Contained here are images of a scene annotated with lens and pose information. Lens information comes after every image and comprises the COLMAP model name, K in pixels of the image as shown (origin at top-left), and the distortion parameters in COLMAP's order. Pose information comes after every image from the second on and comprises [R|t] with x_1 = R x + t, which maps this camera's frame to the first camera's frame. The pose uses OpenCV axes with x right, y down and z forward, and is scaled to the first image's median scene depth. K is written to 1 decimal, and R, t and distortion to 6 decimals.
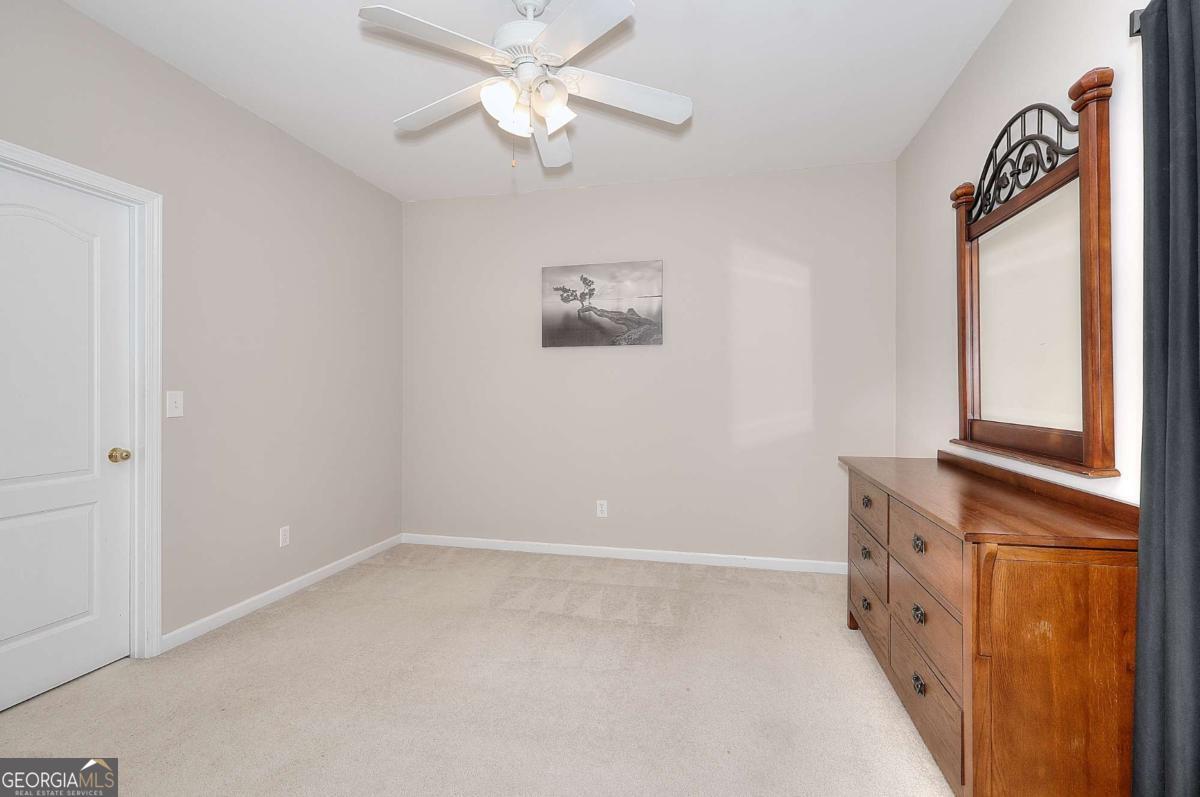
lens RADIAL K [[556.1, 0, 602.0], [0, 556.1, 396.2], [0, 0, 1]] dist [0.005324, 0.000513]
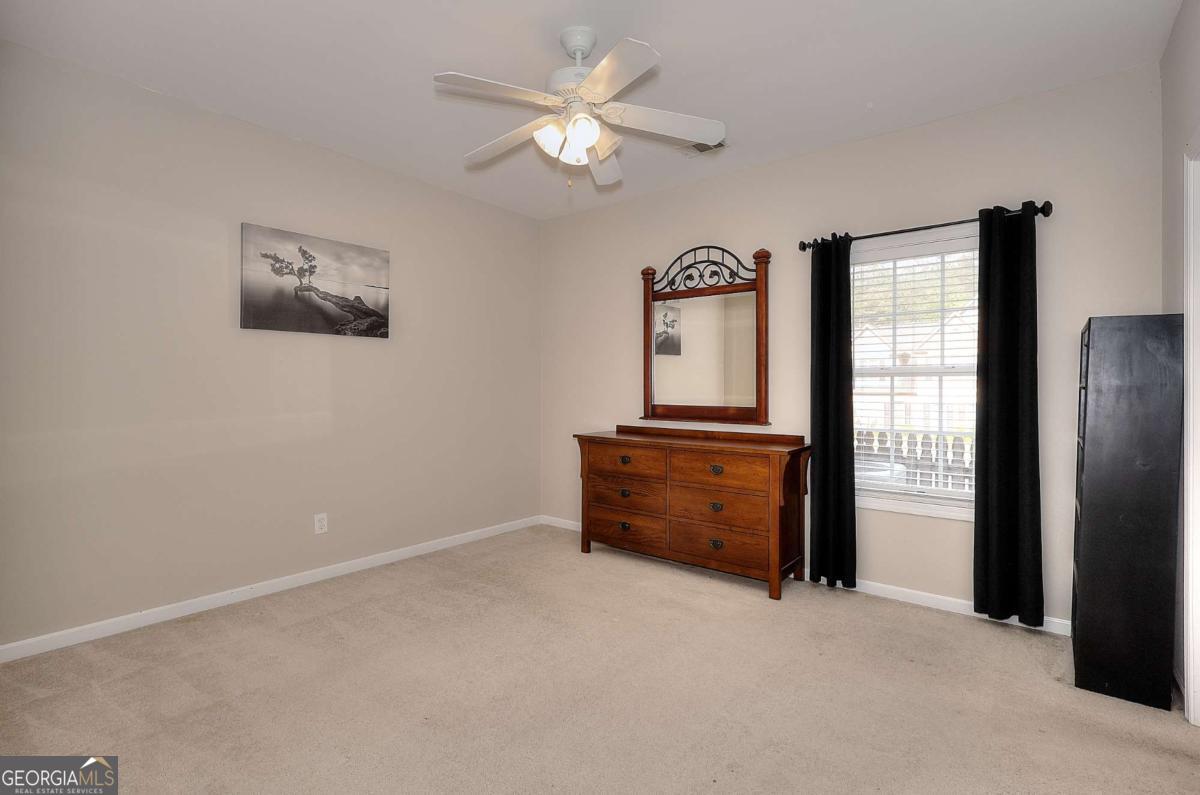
lens RADIAL K [[556.1, 0, 604.4], [0, 556.1, 391.4], [0, 0, 1]] dist [0.005324, 0.000513]
pose [[0.439497, -0.006611, 0.898219, -0.585712], [0.002662, 0.999978, 0.006057, -0.005861], [-0.898240, -0.000271, 0.439505, 0.232634]]
